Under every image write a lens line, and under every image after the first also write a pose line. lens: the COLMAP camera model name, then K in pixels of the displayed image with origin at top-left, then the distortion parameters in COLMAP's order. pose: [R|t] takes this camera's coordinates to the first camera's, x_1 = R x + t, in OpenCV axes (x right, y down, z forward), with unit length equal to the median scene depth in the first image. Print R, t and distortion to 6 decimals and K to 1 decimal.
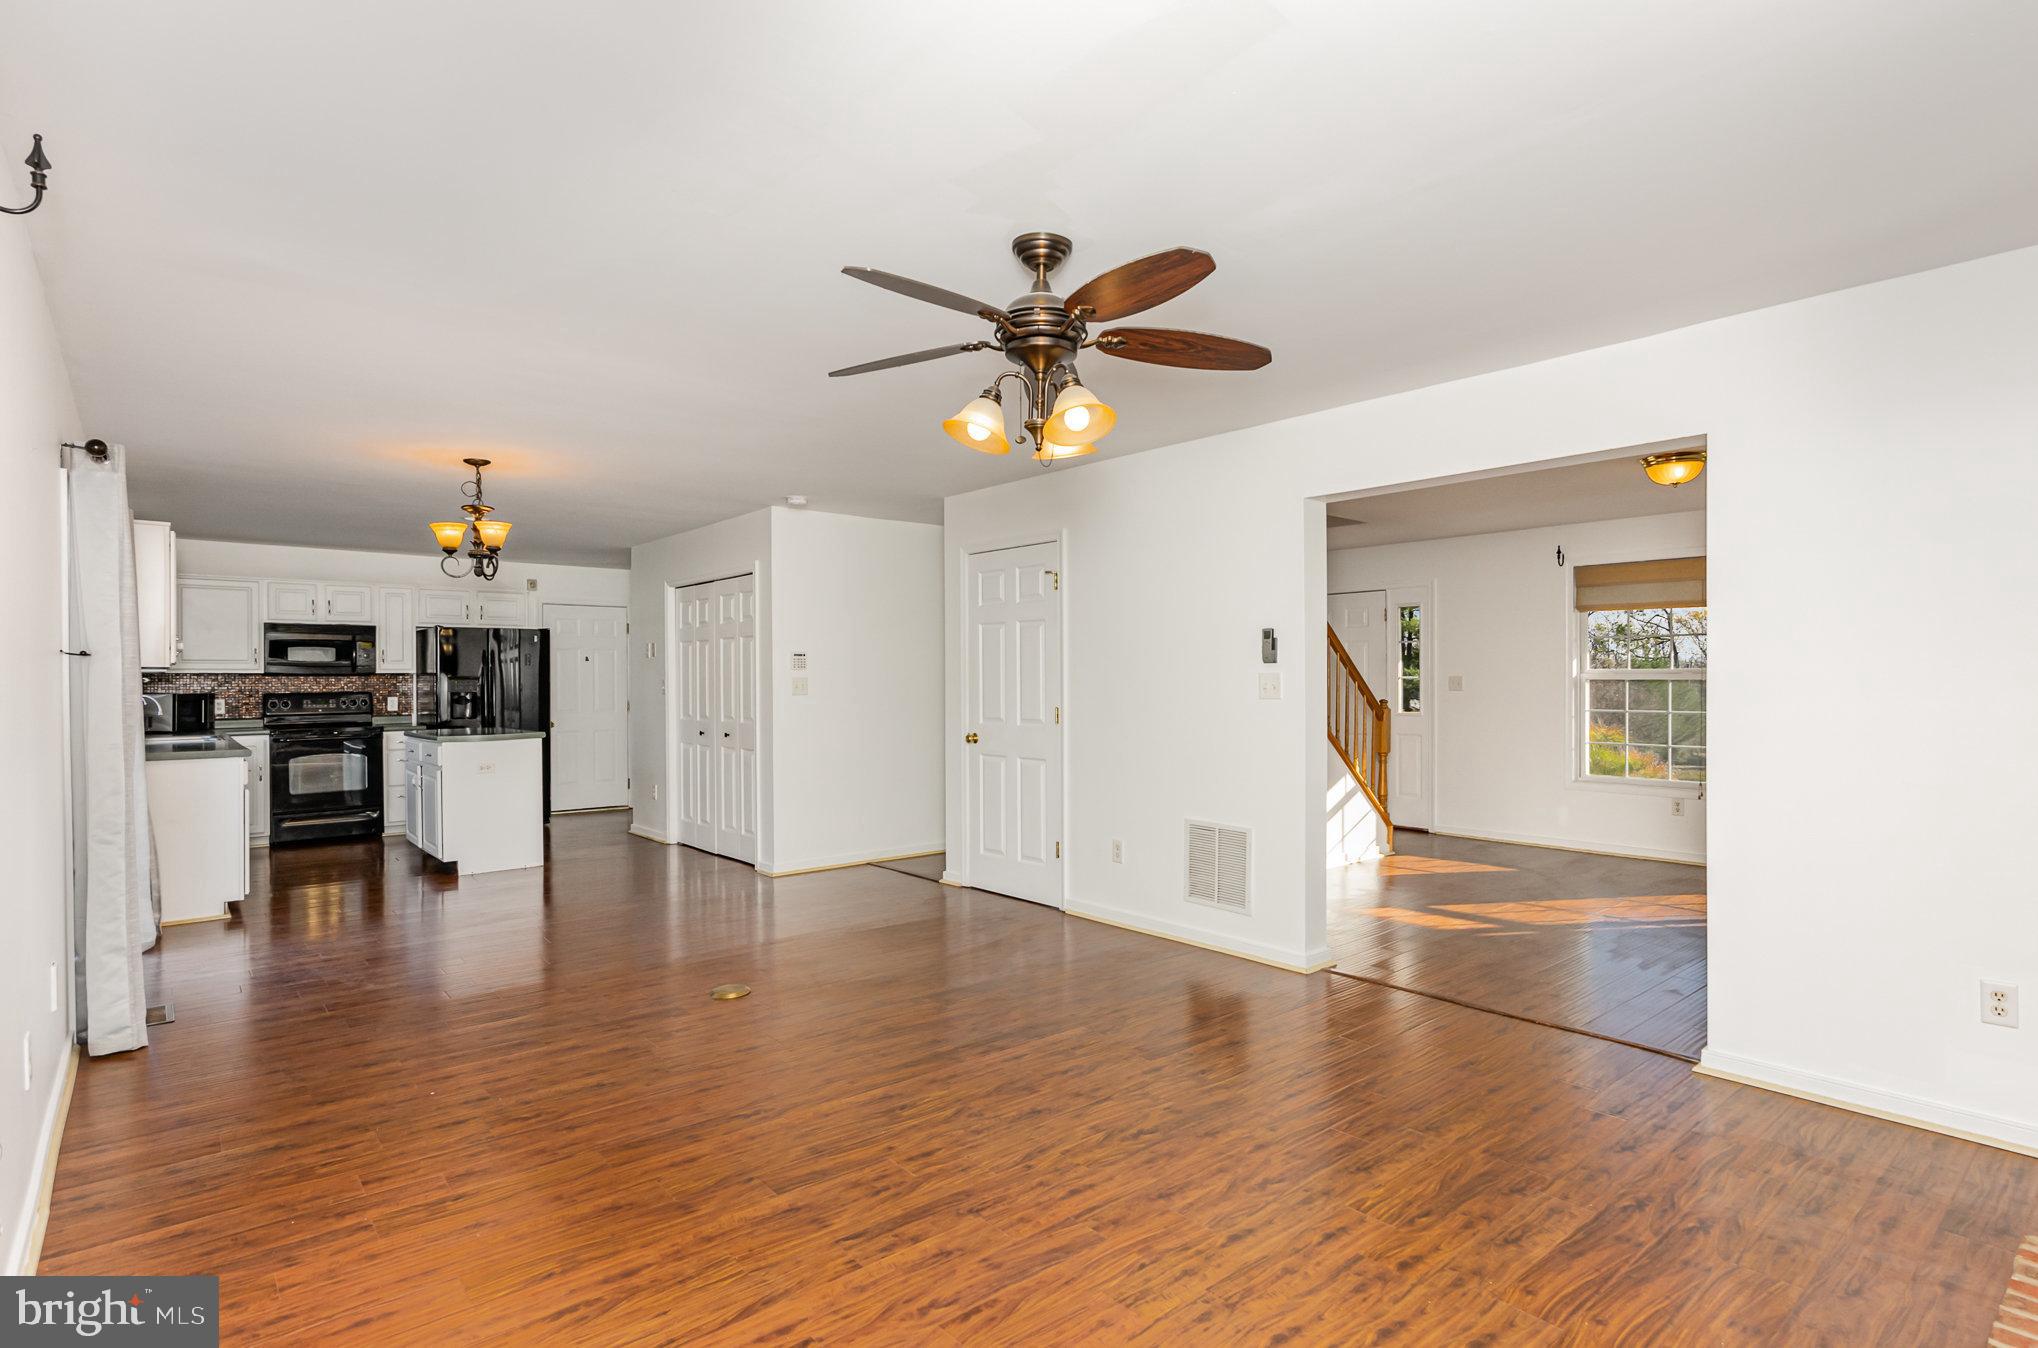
lens RADIAL K [[1015.7, 0, 1019.0], [0, 1015.7, 674.0], [0, 0, 1]] dist [-0.004774, 0.000877]
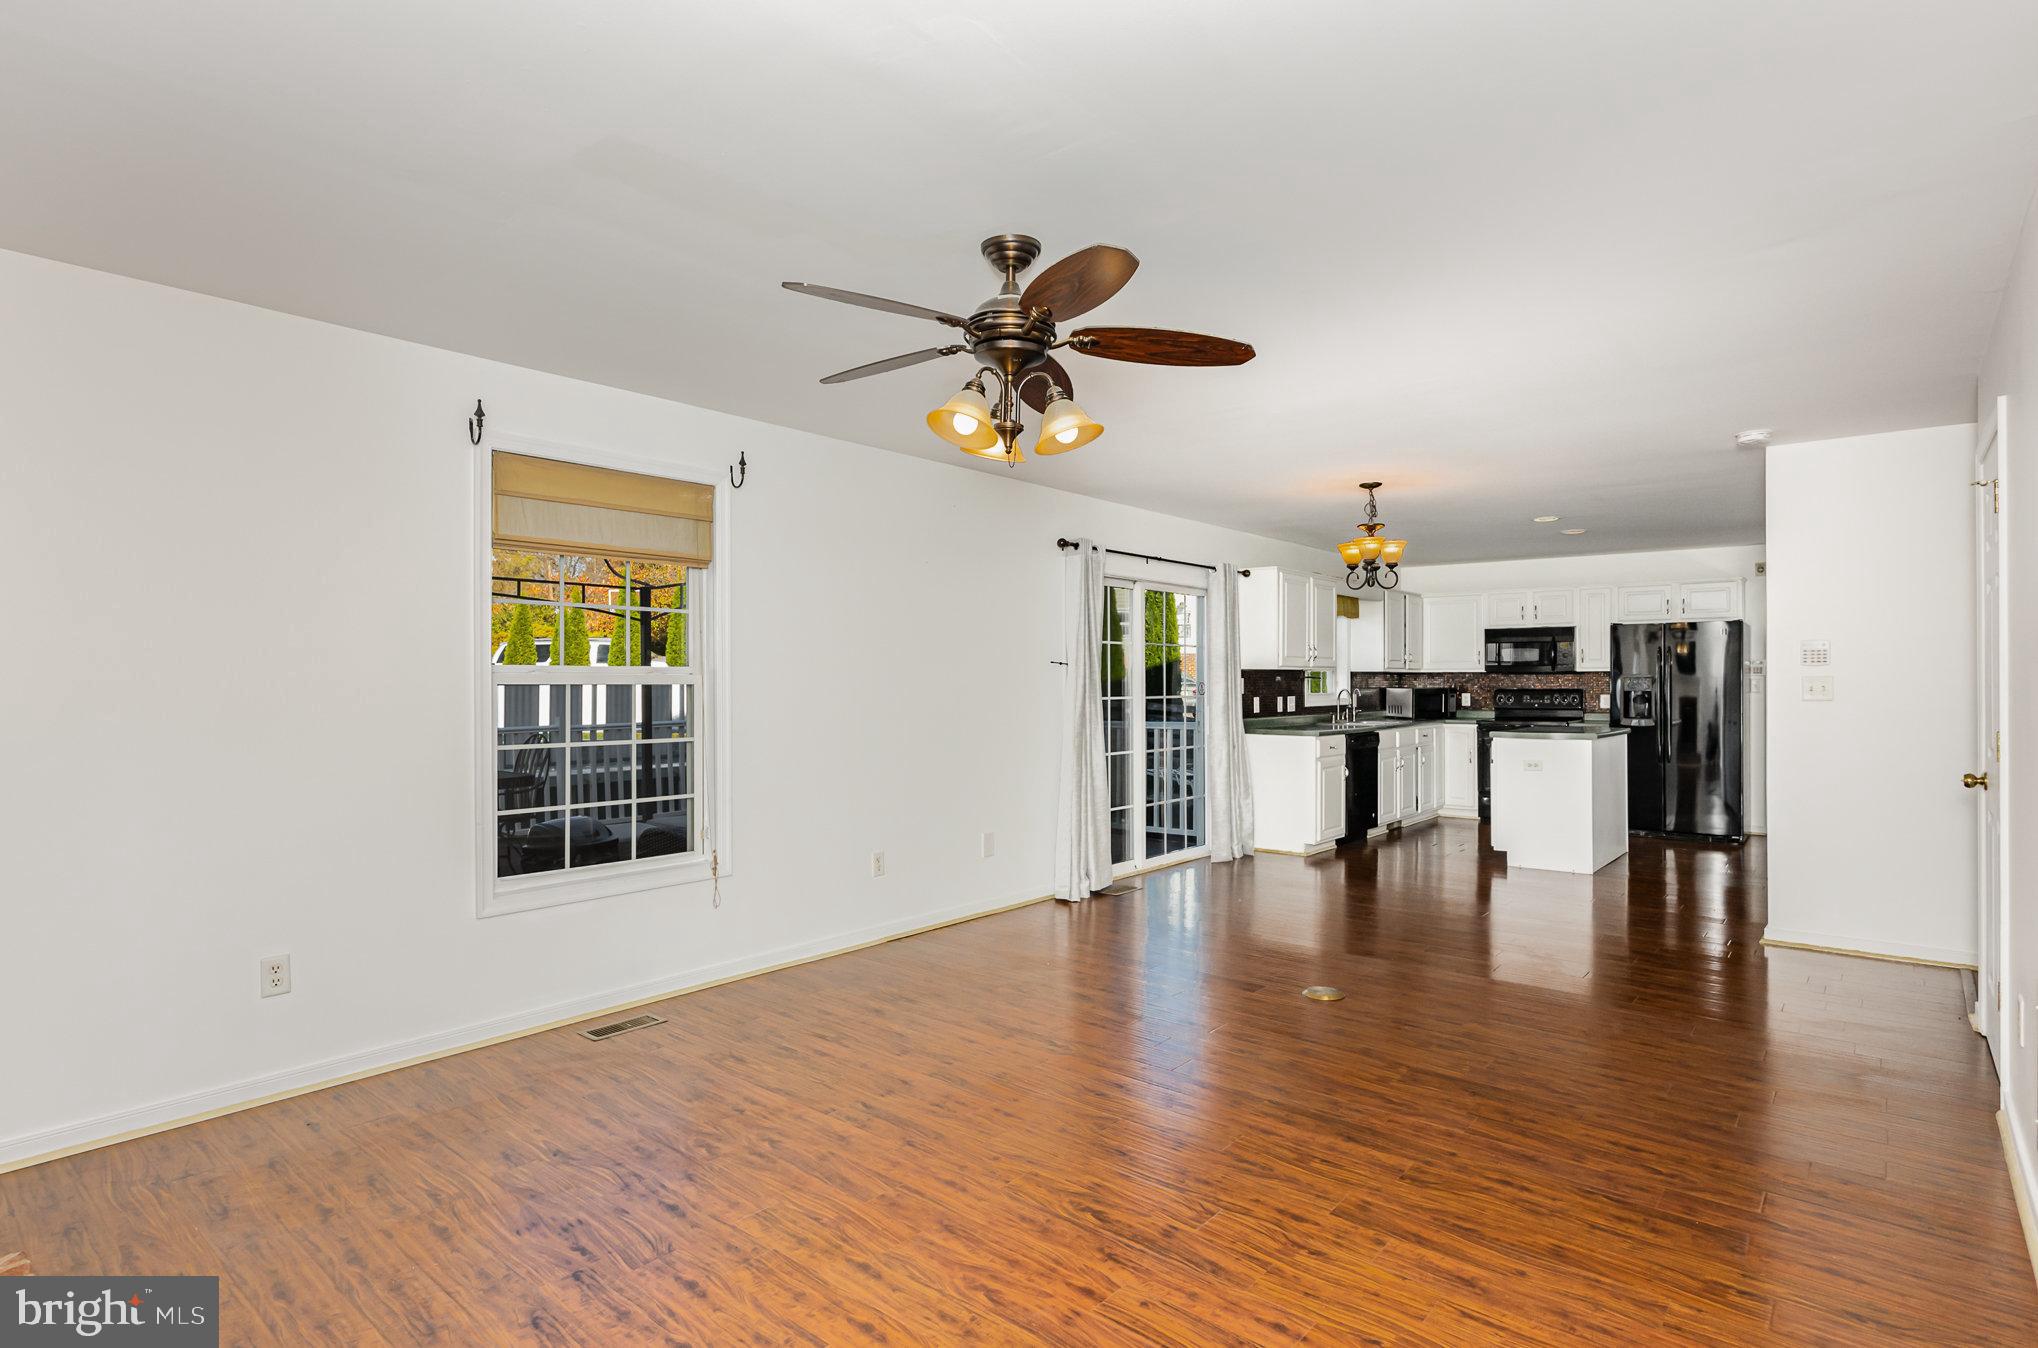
lens RADIAL K [[1015.7, 0, 1019.0], [0, 1015.7, 674.0], [0, 0, 1]] dist [-0.004774, 0.000877]
pose [[0.174653, -0.002342, -0.984627, 0.959410], [0.006686, 0.999977, -0.001192, -0.002444], [0.984607, -0.006375, 0.174665, 0.793924]]
